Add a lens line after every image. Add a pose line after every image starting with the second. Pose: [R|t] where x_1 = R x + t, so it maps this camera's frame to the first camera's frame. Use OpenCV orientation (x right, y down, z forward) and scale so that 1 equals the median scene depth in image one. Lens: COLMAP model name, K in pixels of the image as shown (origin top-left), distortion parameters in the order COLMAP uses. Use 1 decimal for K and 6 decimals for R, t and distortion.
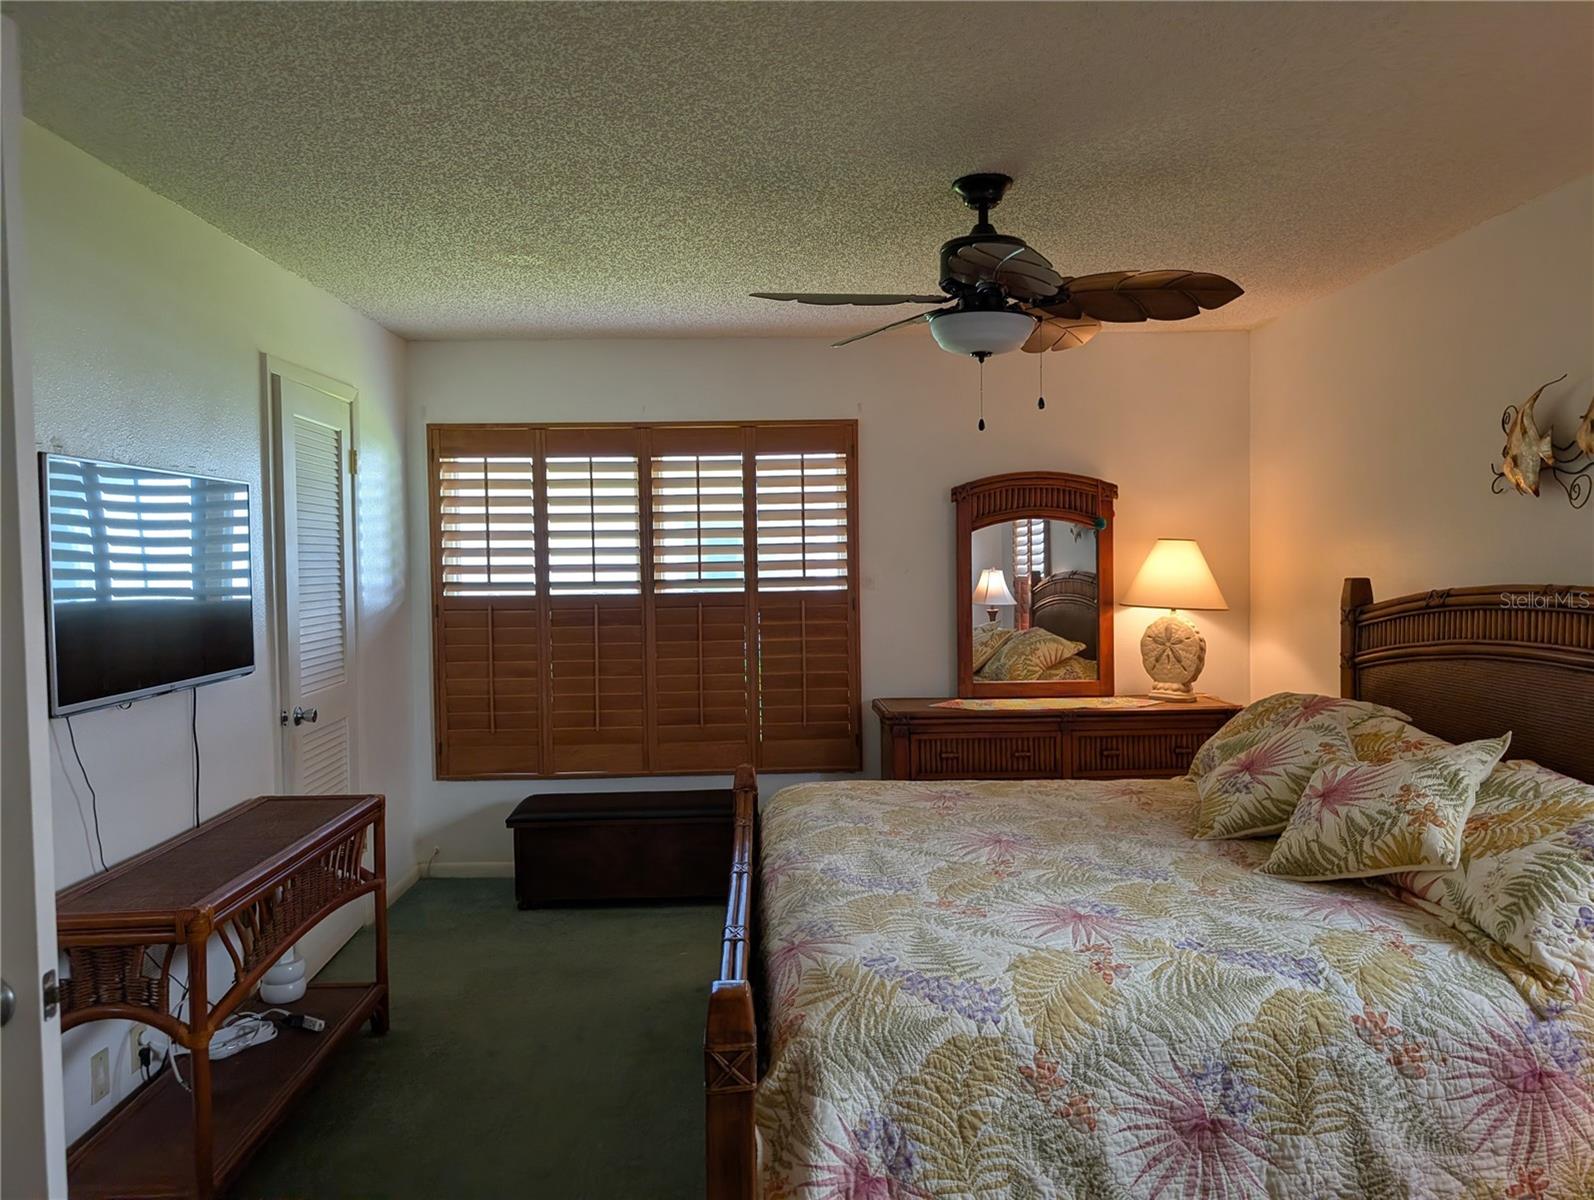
lens RADIAL K [[1157.0, 0, 806.1], [0, 1157.0, 592.9], [0, 0, 1]] dist [0.018295, -0.009595]
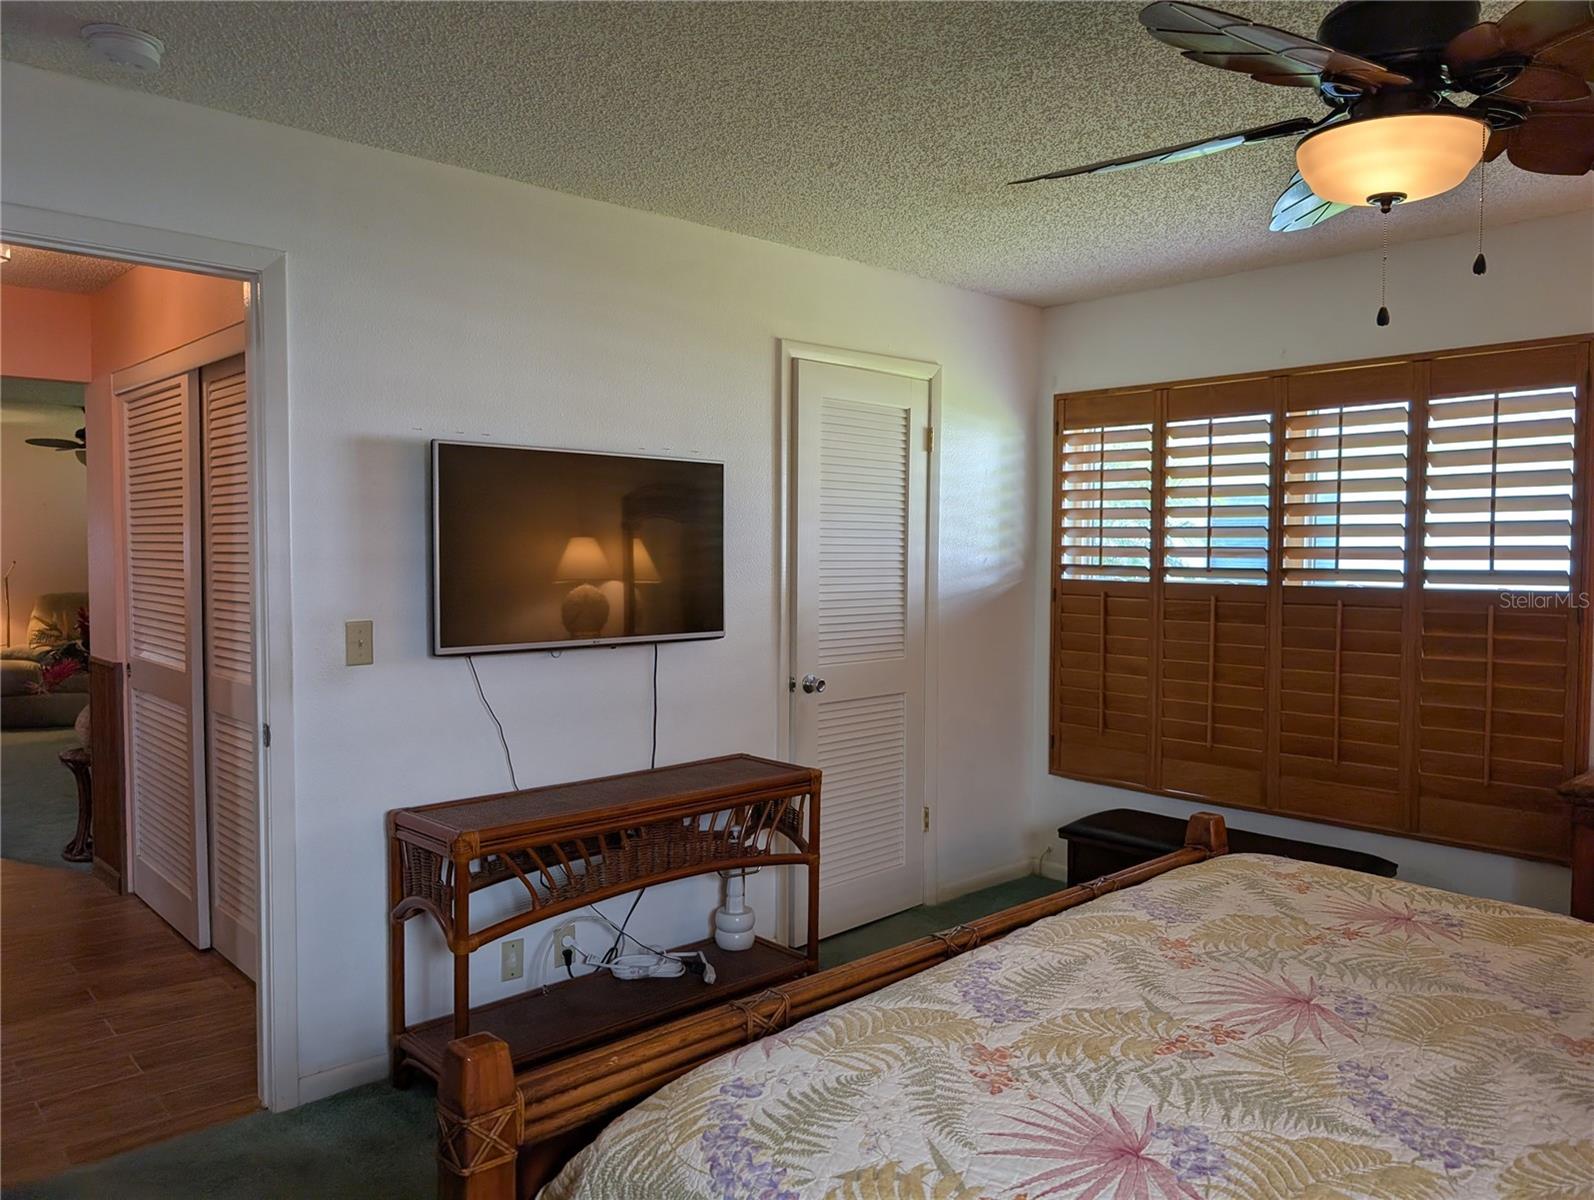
lens RADIAL K [[1163.1, 0, 801.2], [0, 1163.1, 603.5], [0, 0, 1]] dist [0.032077, -0.032351]
pose [[0.662392, 0.052521, -0.747314, 0.276024], [-0.037224, 0.998615, 0.037189, -0.005158], [0.748232, 0.003184, 0.663430, 0.246507]]
